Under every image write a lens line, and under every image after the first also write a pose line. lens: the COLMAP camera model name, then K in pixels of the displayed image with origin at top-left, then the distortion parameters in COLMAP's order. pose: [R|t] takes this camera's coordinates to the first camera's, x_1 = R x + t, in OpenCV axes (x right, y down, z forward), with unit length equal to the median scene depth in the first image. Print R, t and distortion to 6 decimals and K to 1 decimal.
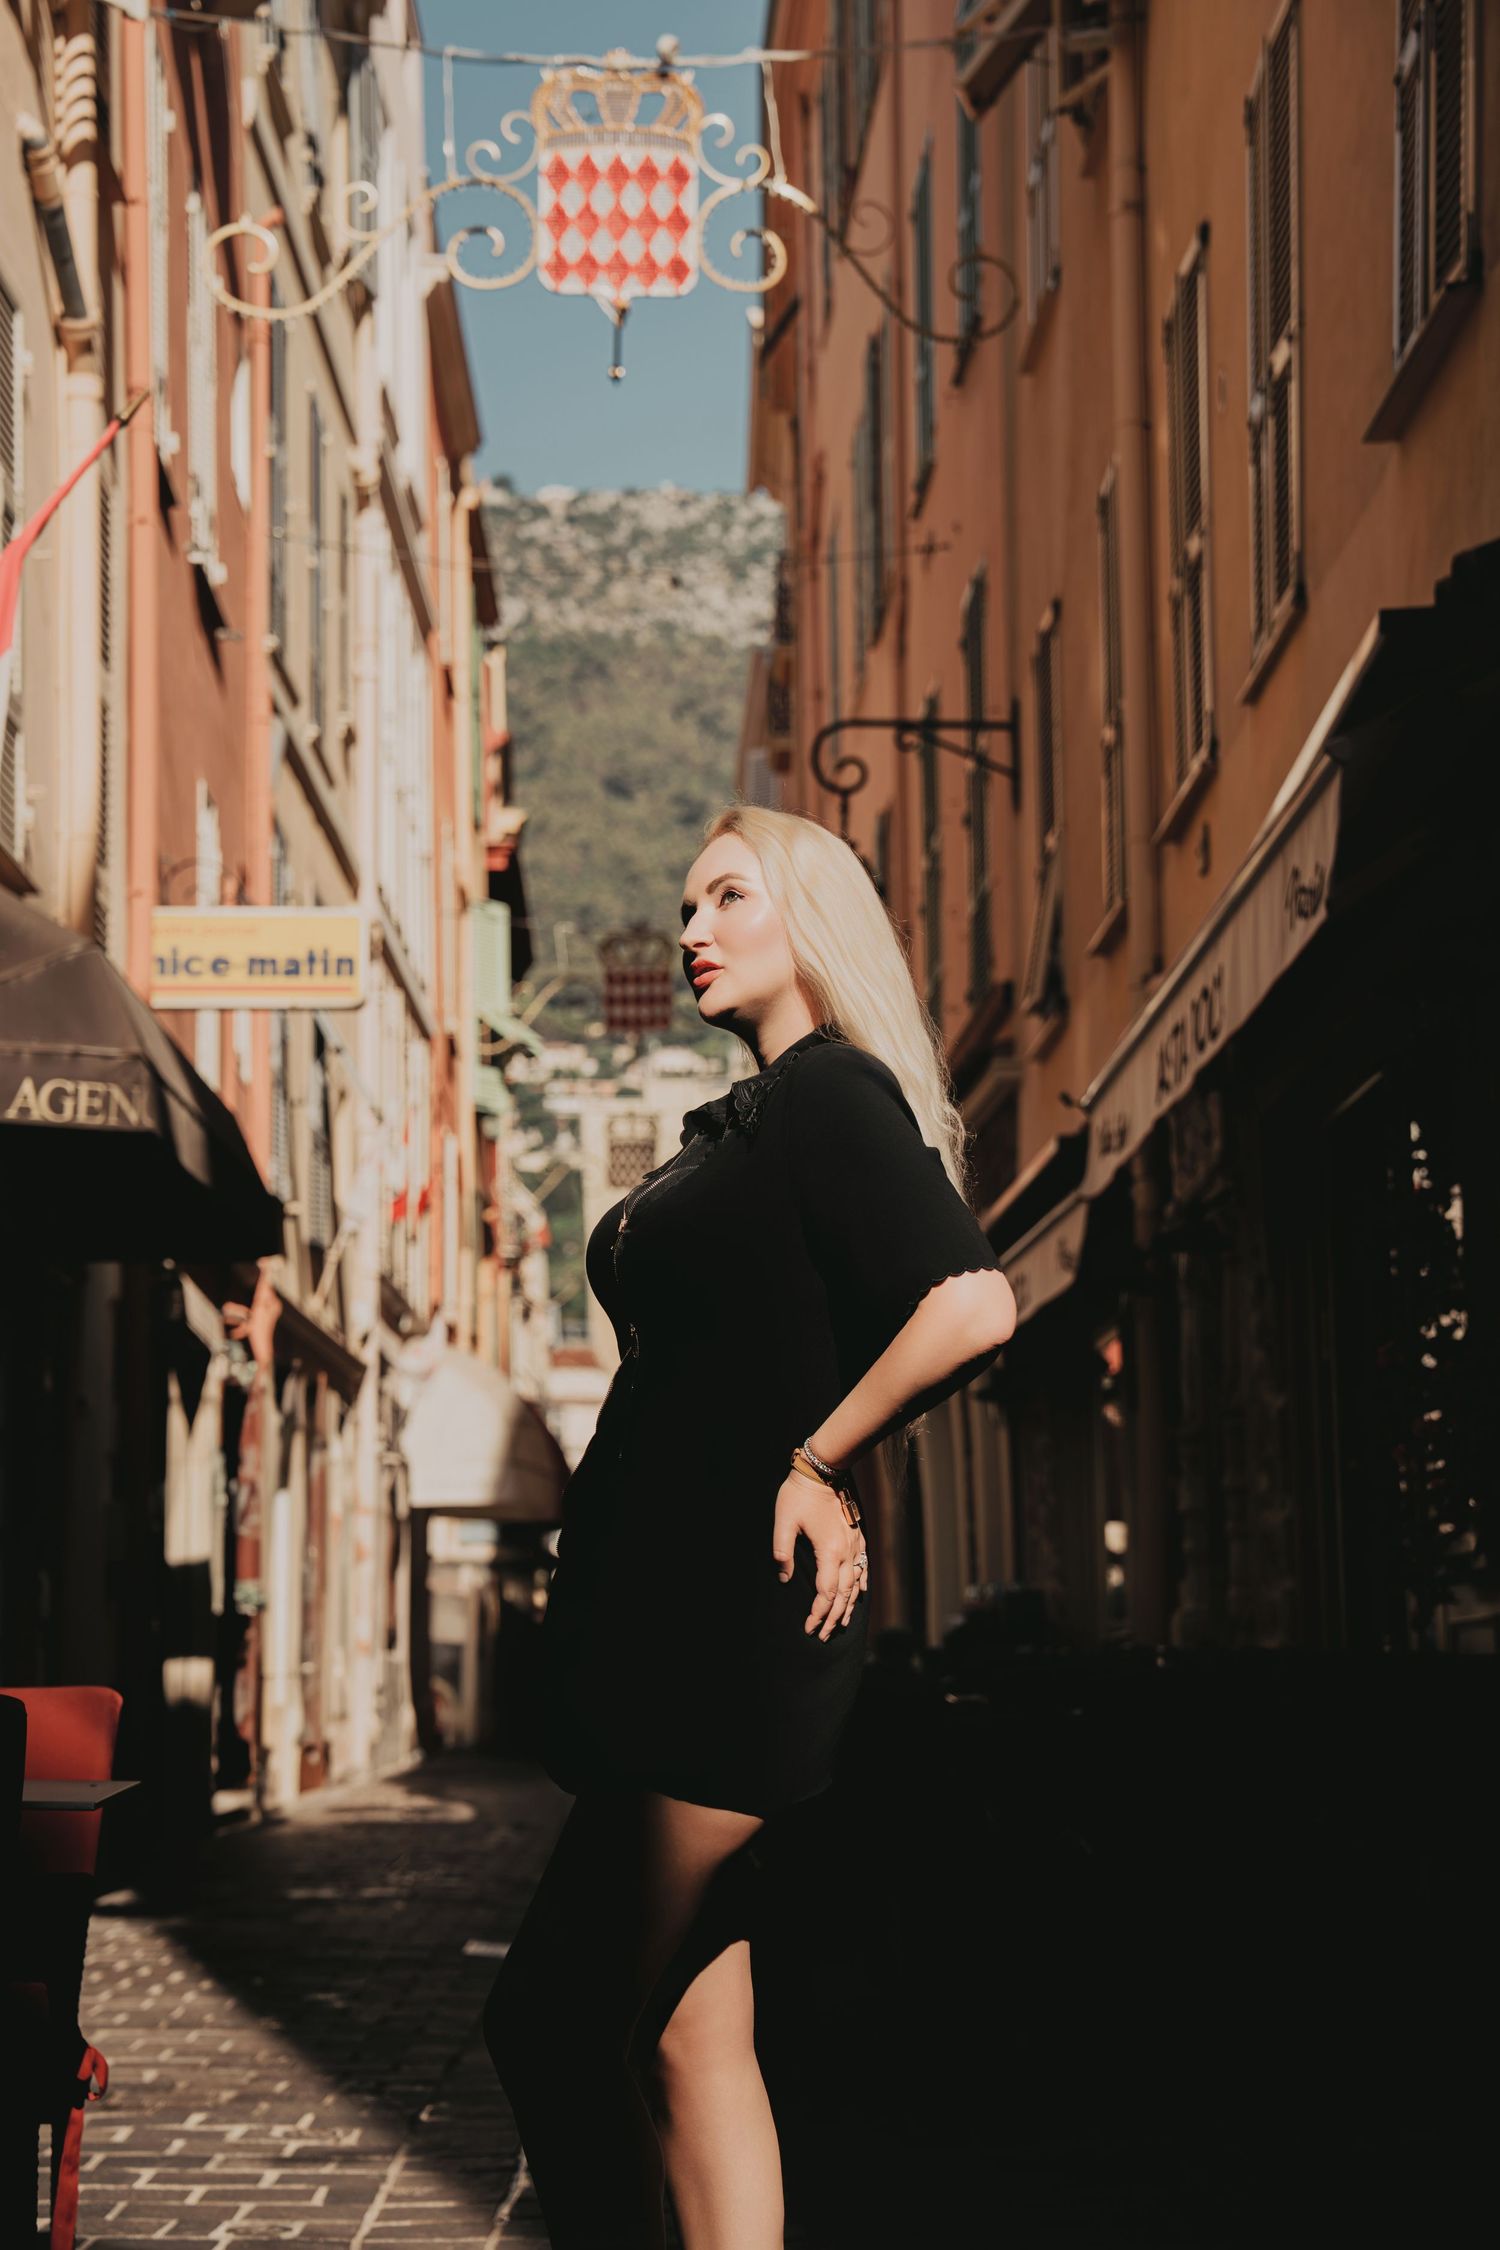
lens RADIAL K [[4129.9, 0, 743.2], [0, 4129.9, 1068.5], [0, 0, 1]] dist [0.393859, -0.160163]
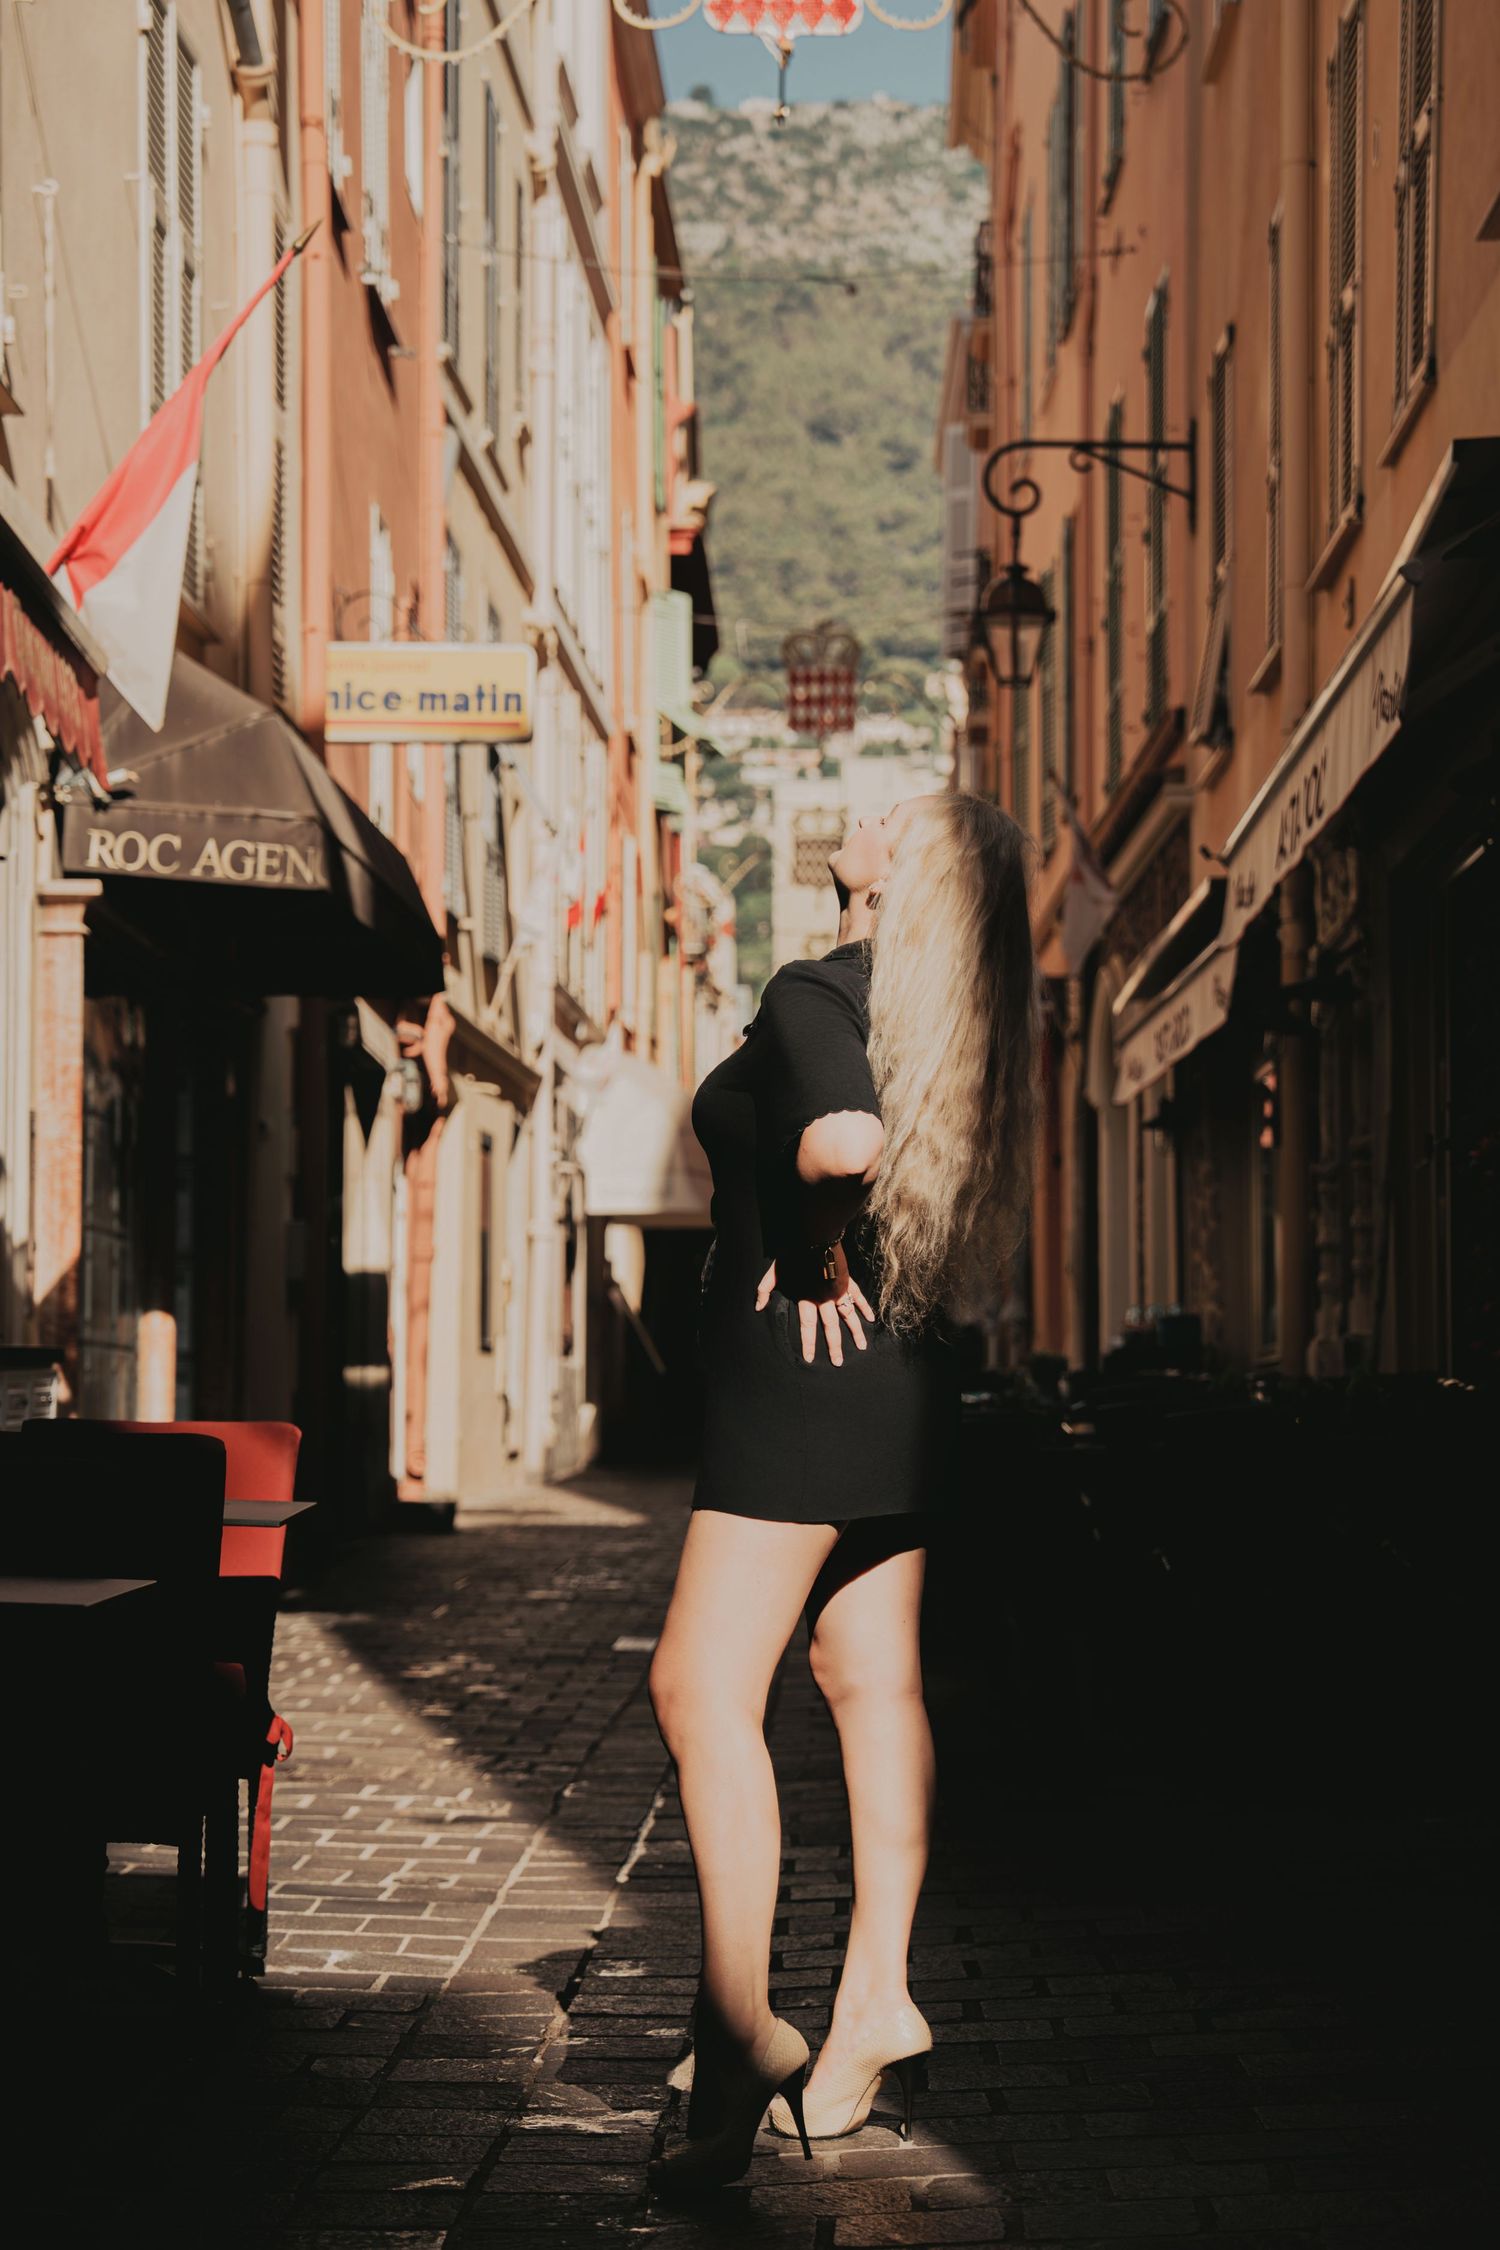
lens RADIAL K [[4548.4, 0, 759.2], [0, 4548.4, 994.7], [0, 0, 1]] dist [0.454611, -0.285676]
pose [[0.998871, 0.008705, -0.046708, 0.015581], [-0.005786, 0.998043, 0.062268, -0.020638], [0.047158, -0.061928, 0.996966, -0.107165]]
